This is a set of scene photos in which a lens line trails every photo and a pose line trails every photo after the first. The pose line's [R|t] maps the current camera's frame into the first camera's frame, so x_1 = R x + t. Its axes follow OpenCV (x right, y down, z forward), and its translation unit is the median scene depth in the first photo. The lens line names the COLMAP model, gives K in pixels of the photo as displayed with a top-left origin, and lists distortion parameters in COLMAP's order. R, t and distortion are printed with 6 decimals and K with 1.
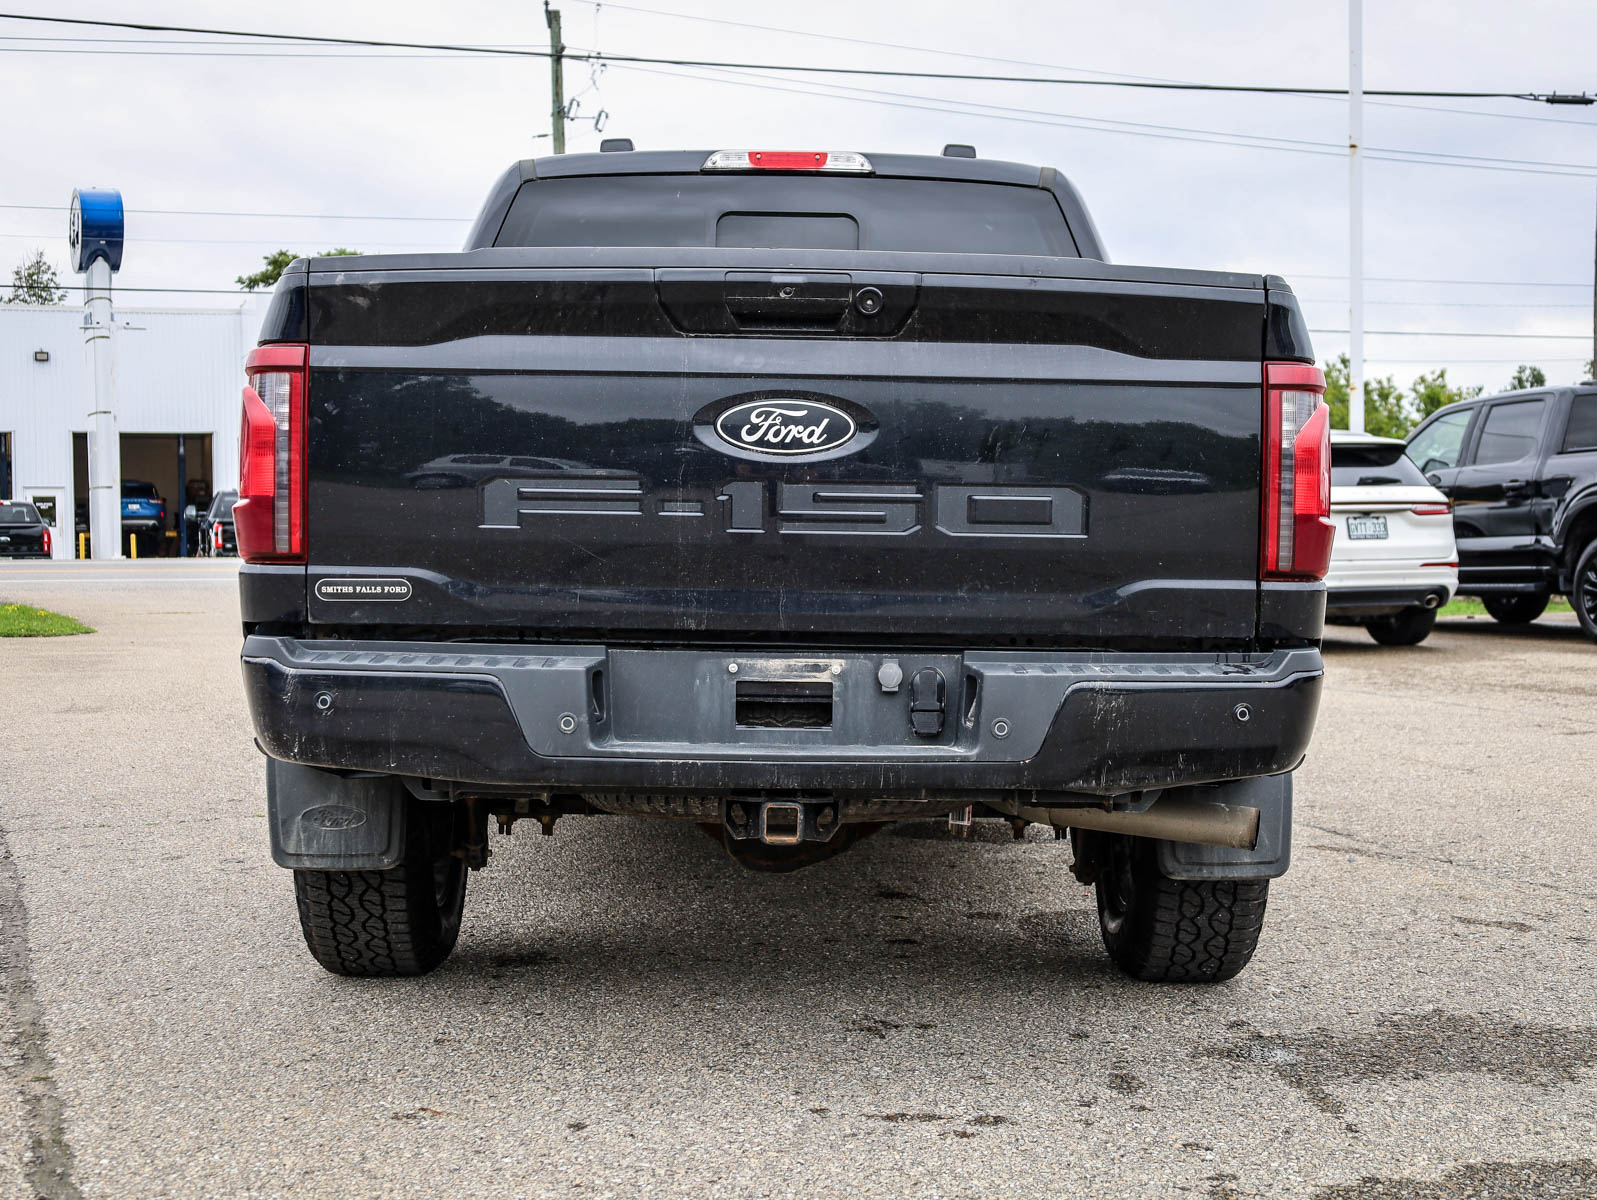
lens RADIAL K [[2372.4, 0, 798.5], [0, 2372.4, 600.0], [0, 0, 1]] dist [-0.019845, 0.148065]
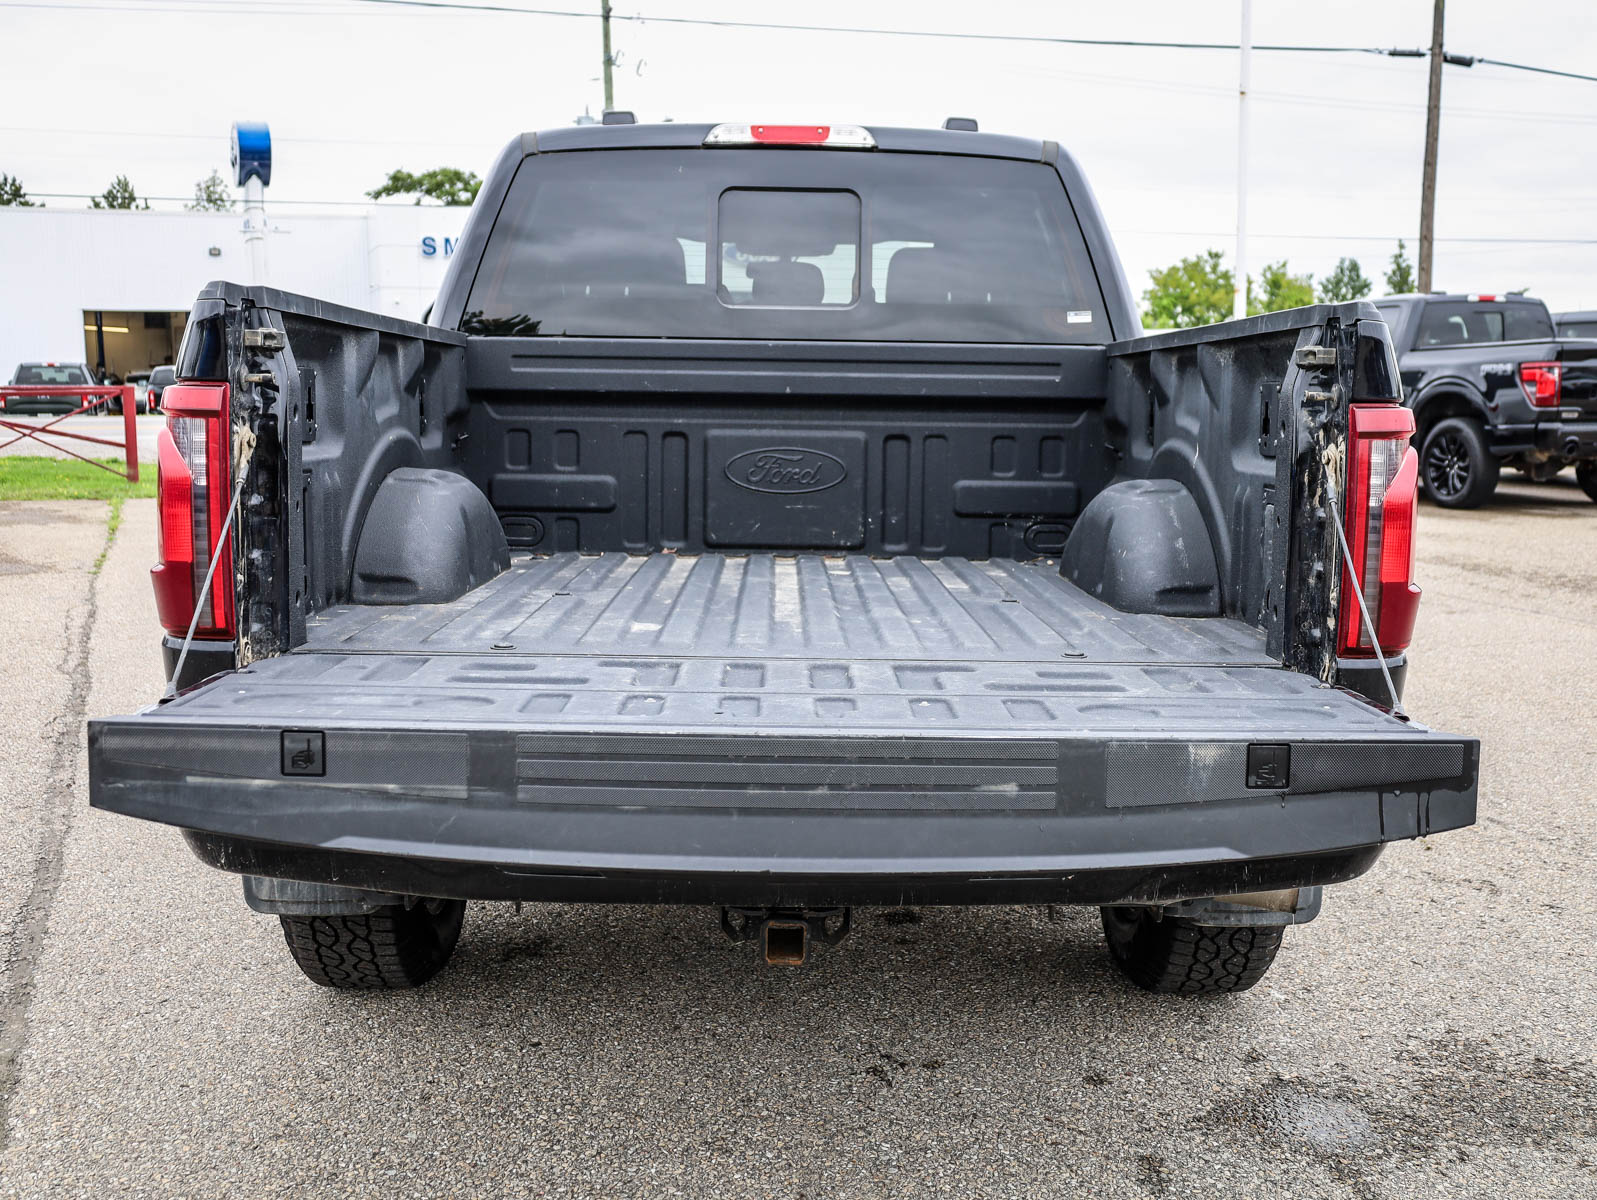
lens RADIAL K [[1668.3, 0, 798.5], [0, 1668.3, 600.0], [0, 0, 1]] dist [0.015552, -0.044362]
pose [[0.999997, 0.000805, 0.002352, -0.002553], [-0.001064, 0.993677, 0.112270, -0.070119], [-0.002246, -0.112272, 0.993675, 0.282443]]
